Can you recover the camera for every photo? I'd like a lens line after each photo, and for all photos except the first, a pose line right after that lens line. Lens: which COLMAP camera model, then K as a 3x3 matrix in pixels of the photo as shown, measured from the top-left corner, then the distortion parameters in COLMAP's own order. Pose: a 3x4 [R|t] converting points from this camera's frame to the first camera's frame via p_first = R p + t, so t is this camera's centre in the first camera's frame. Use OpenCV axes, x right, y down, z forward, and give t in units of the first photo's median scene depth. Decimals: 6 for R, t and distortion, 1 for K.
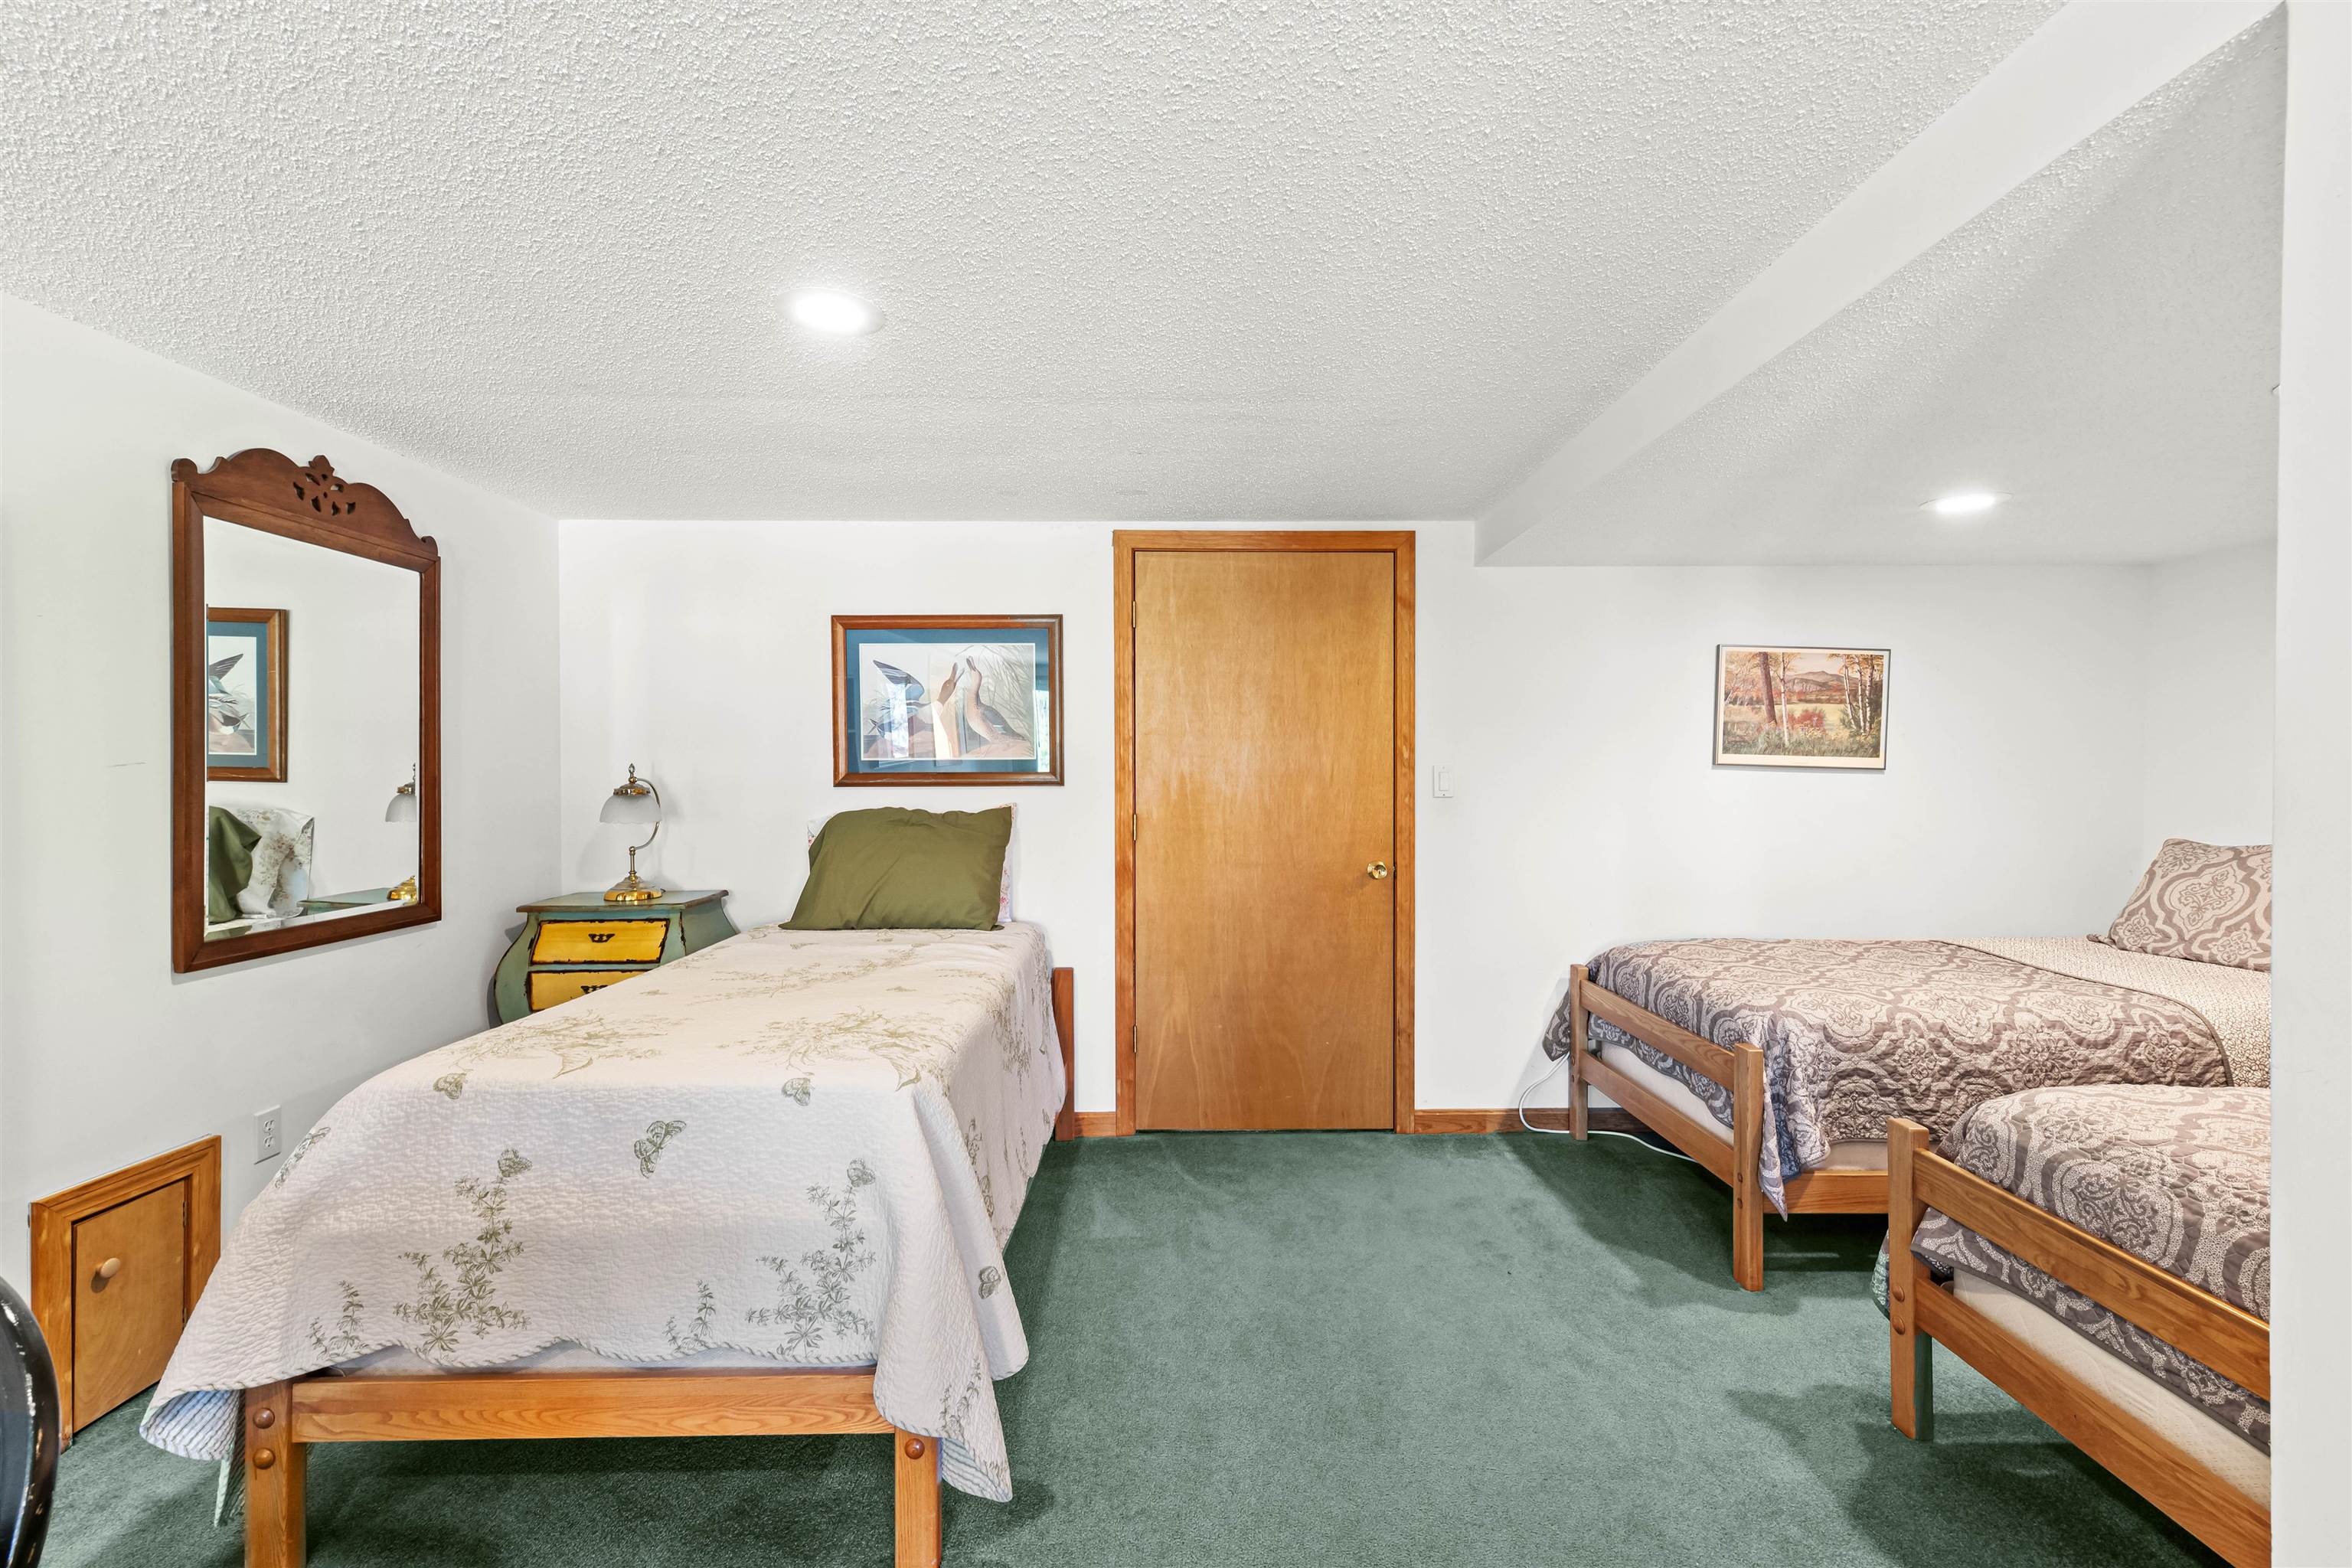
lens RADIAL K [[1028.7, 0, 1180.7], [0, 1028.7, 776.9], [0, 0, 1]] dist [0.005459, 0.000406]
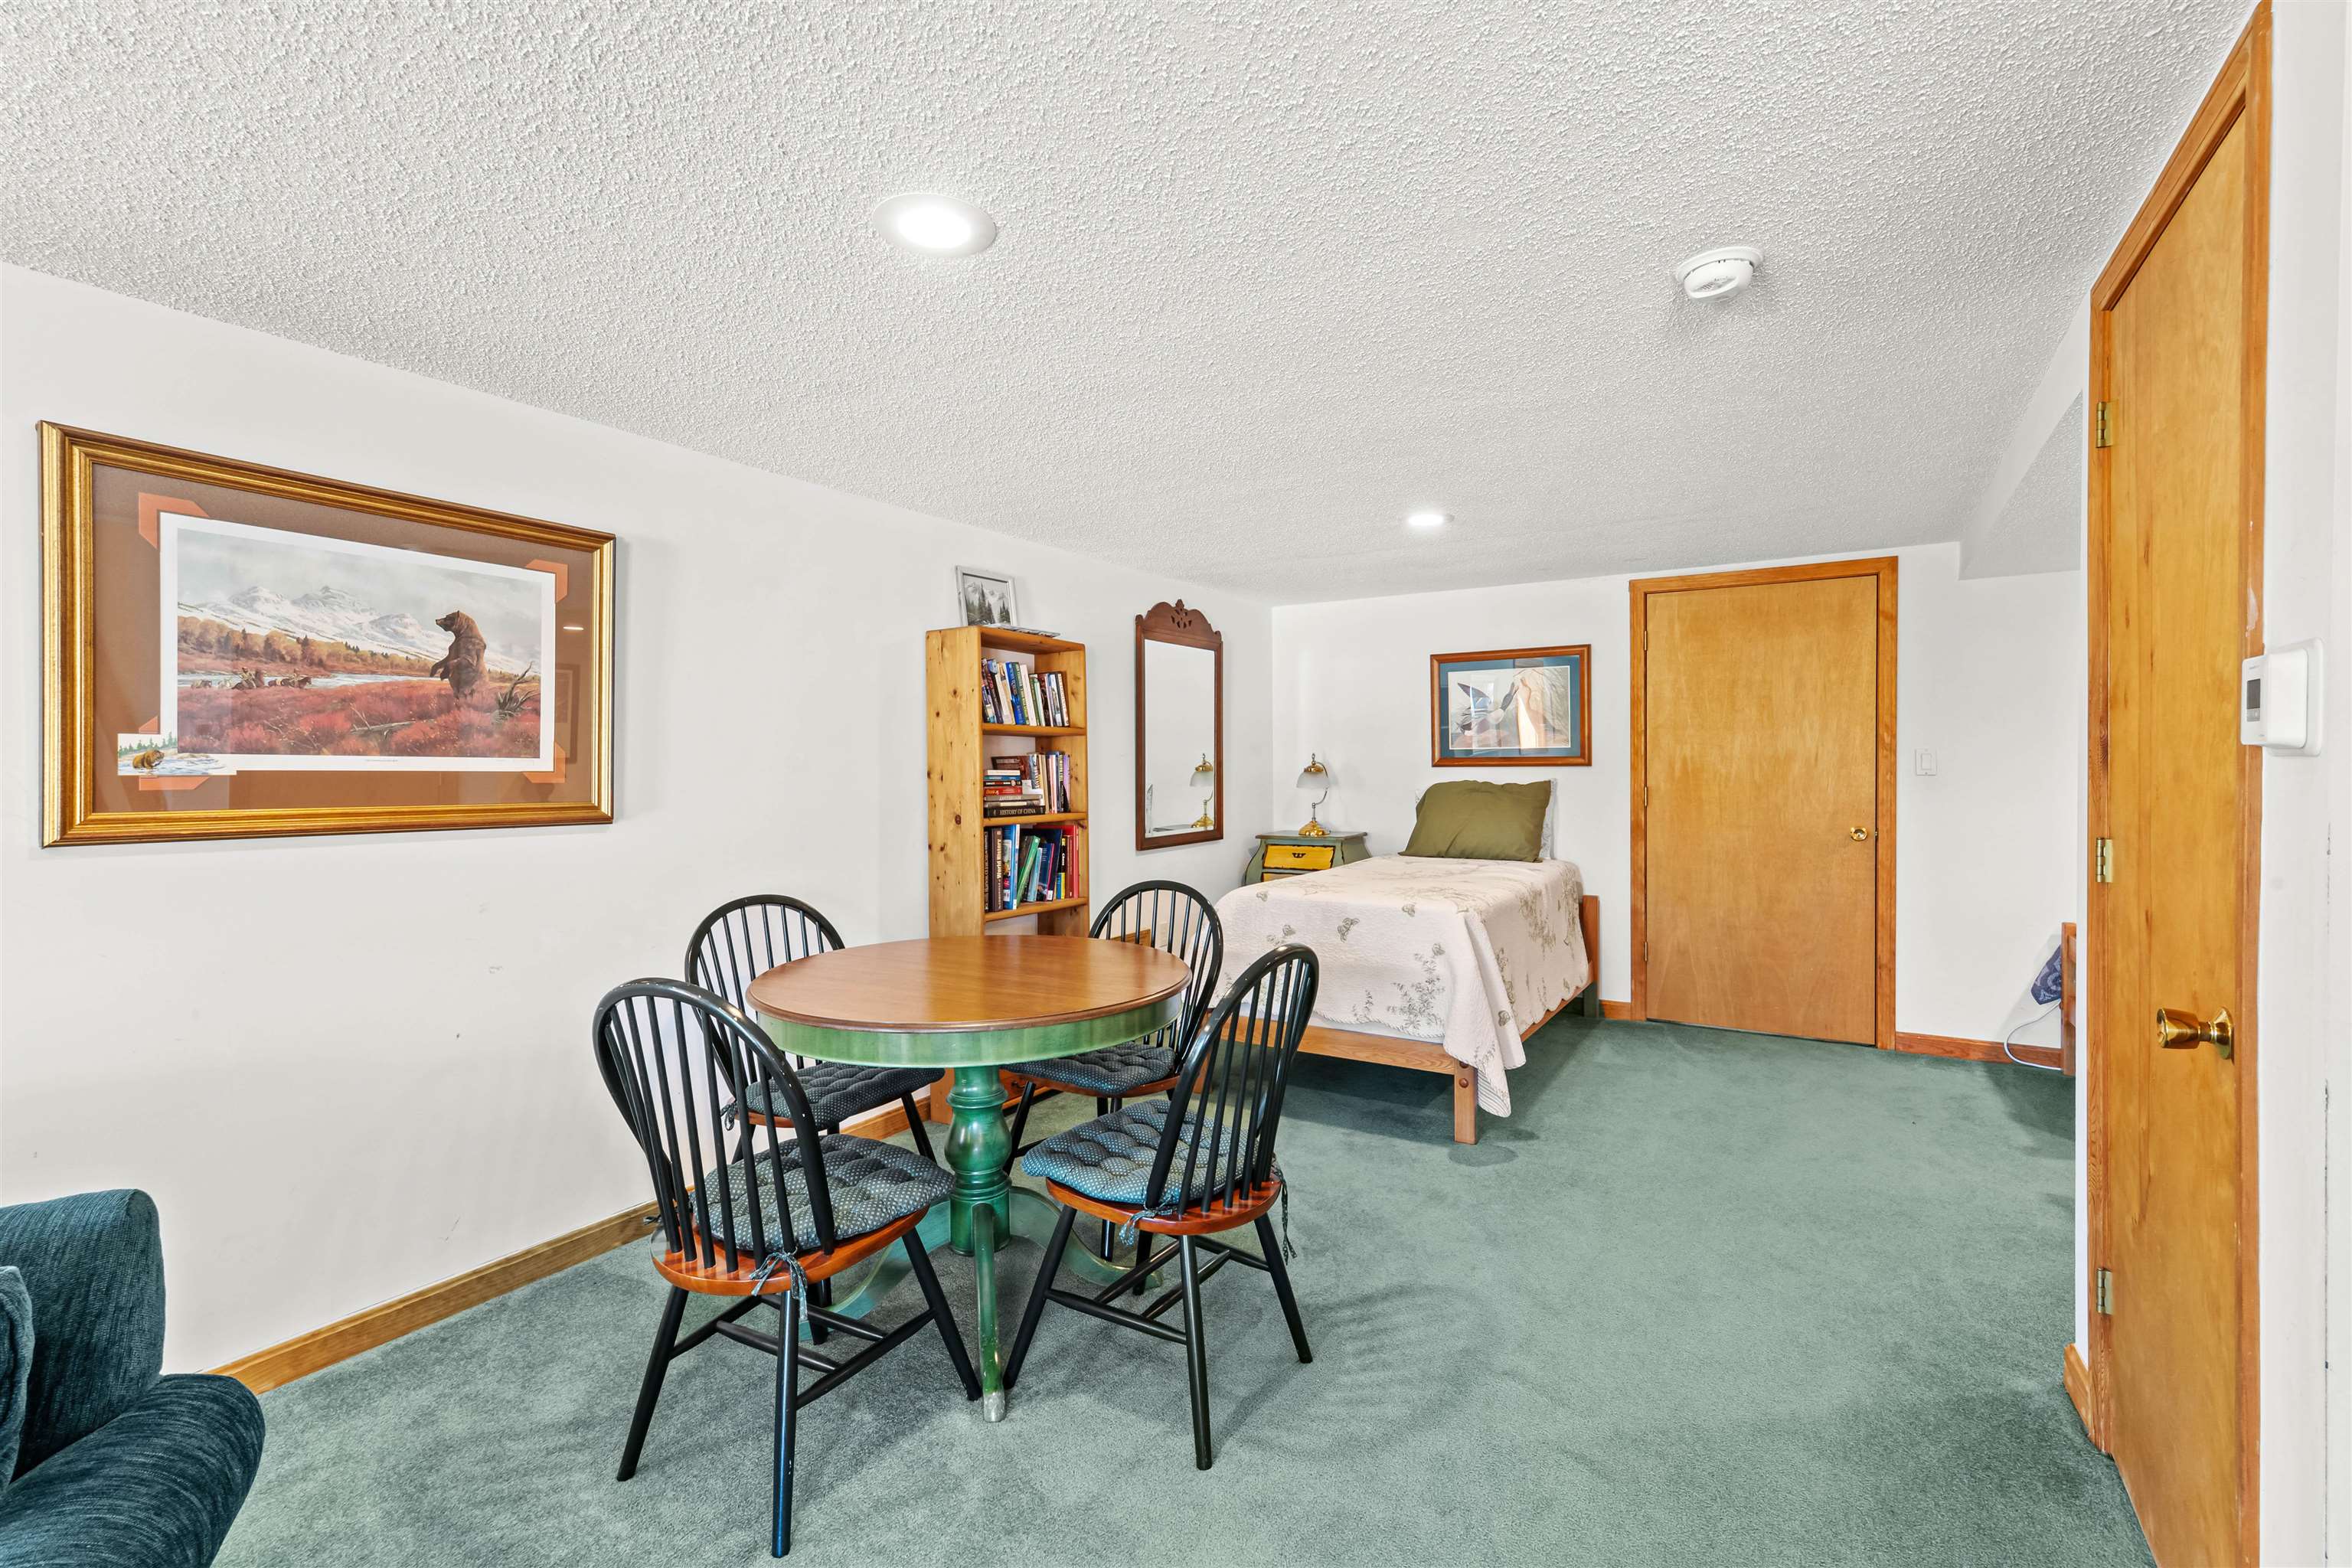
lens RADIAL K [[1028.7, 0, 1180.7], [0, 1028.7, 776.9], [0, 0, 1]] dist [0.005459, 0.000406]
pose [[0.839442, 0.004511, -0.543430, 0.180764], [0.002844, 0.999915, 0.012692, 0.004077], [0.543442, -0.012200, 0.839358, -0.486076]]
